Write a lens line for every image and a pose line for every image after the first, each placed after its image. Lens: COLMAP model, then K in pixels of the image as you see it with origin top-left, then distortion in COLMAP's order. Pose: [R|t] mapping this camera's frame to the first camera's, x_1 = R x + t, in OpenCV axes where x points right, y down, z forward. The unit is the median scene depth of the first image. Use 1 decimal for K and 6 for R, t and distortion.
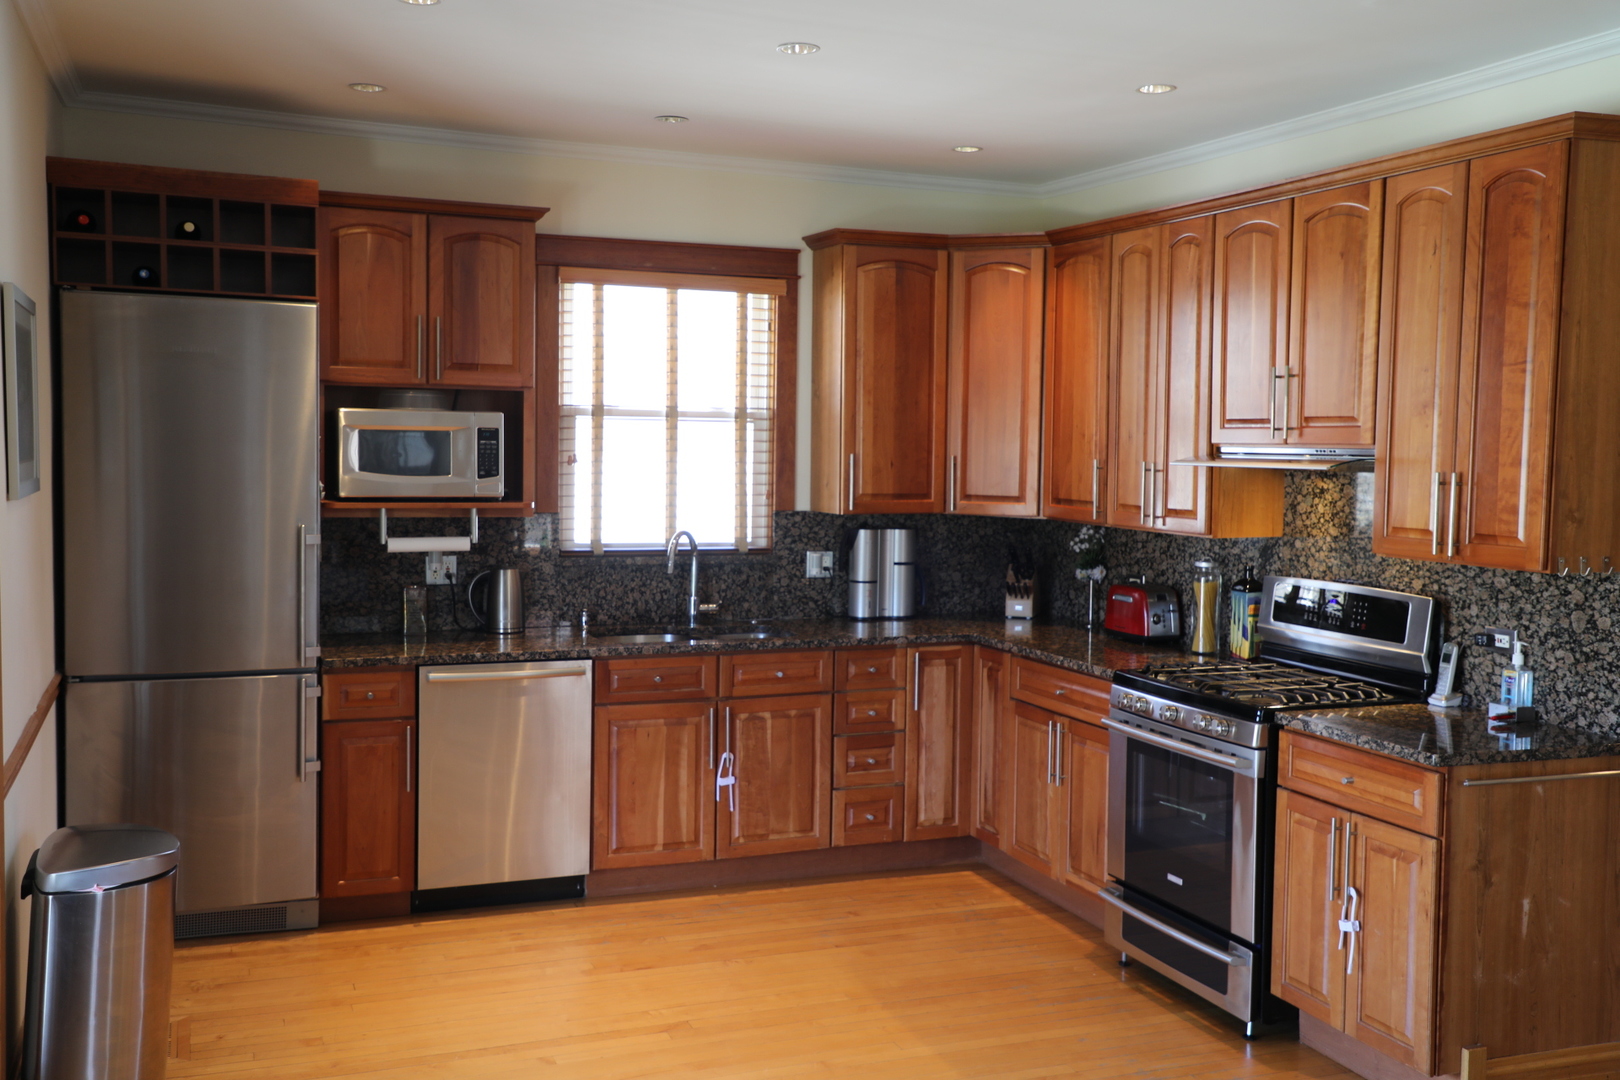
lens RADIAL K [[1573.7, 0, 809.6], [0, 1573.7, 531.4], [0, 0, 1]] dist [0.044314, 0.000000]
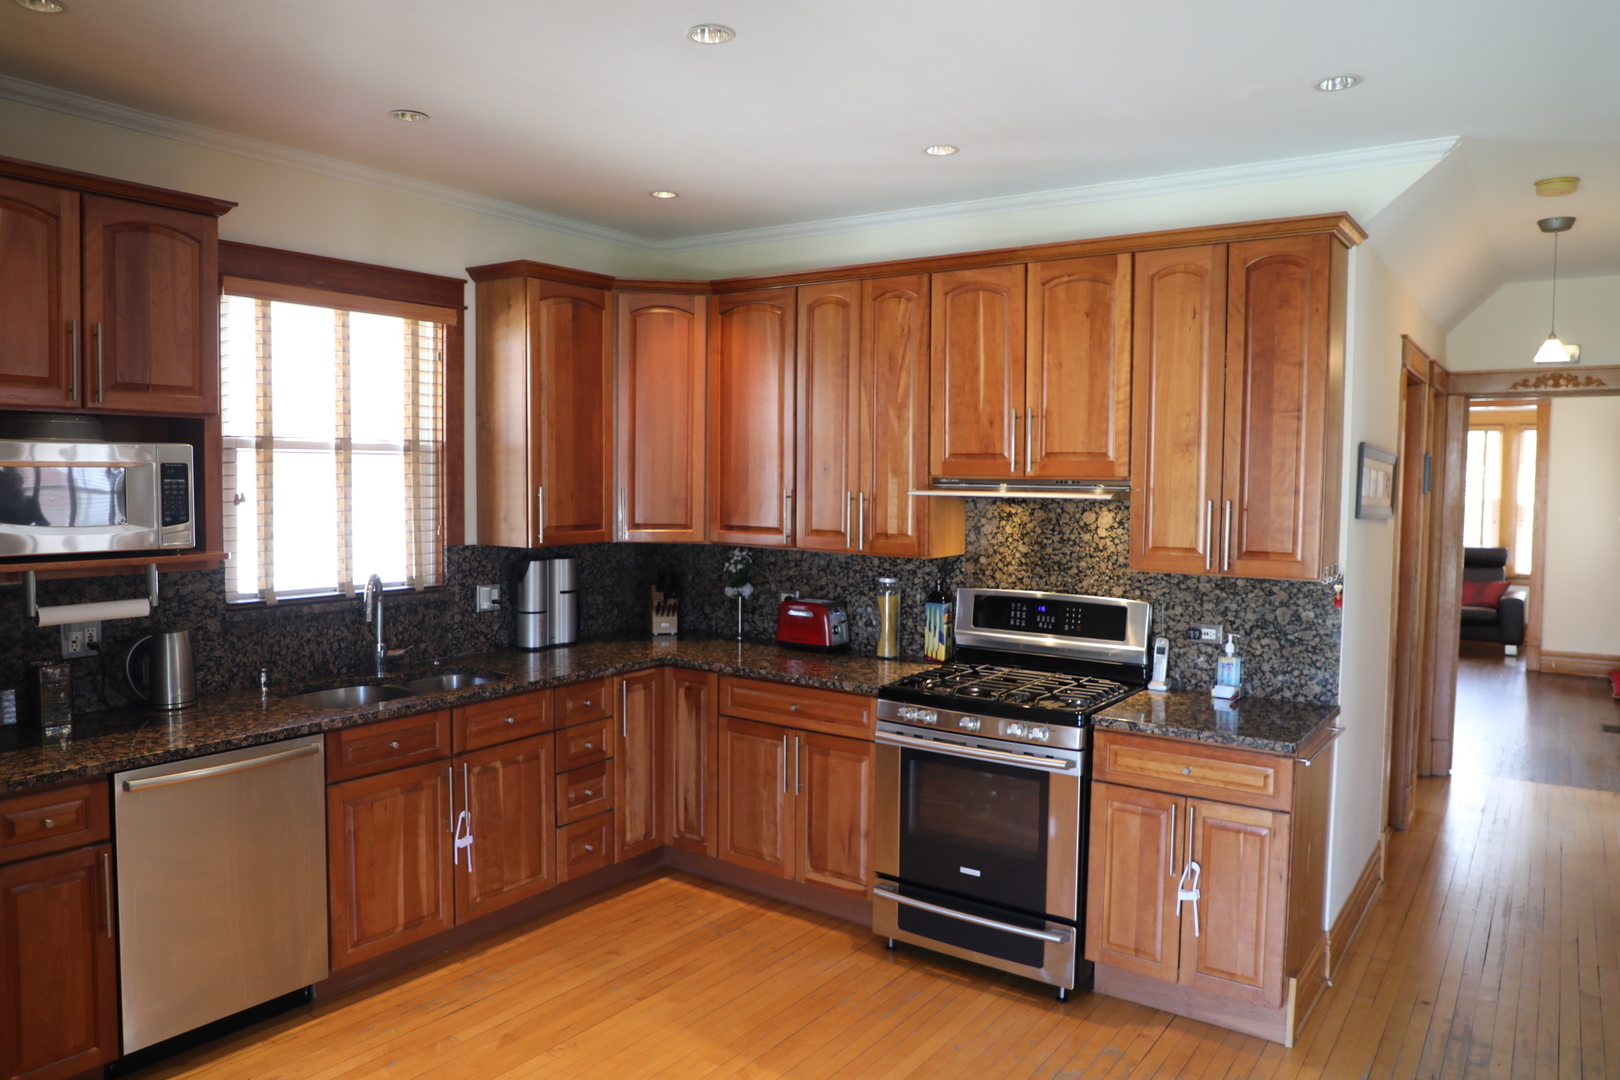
lens RADIAL K [[1112.0, 0, 818.0], [0, 1112.0, 530.6], [0, 0, 1]] dist [-0.074635, 0.034000]
pose [[0.838404, -0.034993, 0.543925, -0.230714], [0.034523, 0.999343, 0.011079, -0.025809], [-0.543955, 0.009489, 0.839060, 0.351600]]
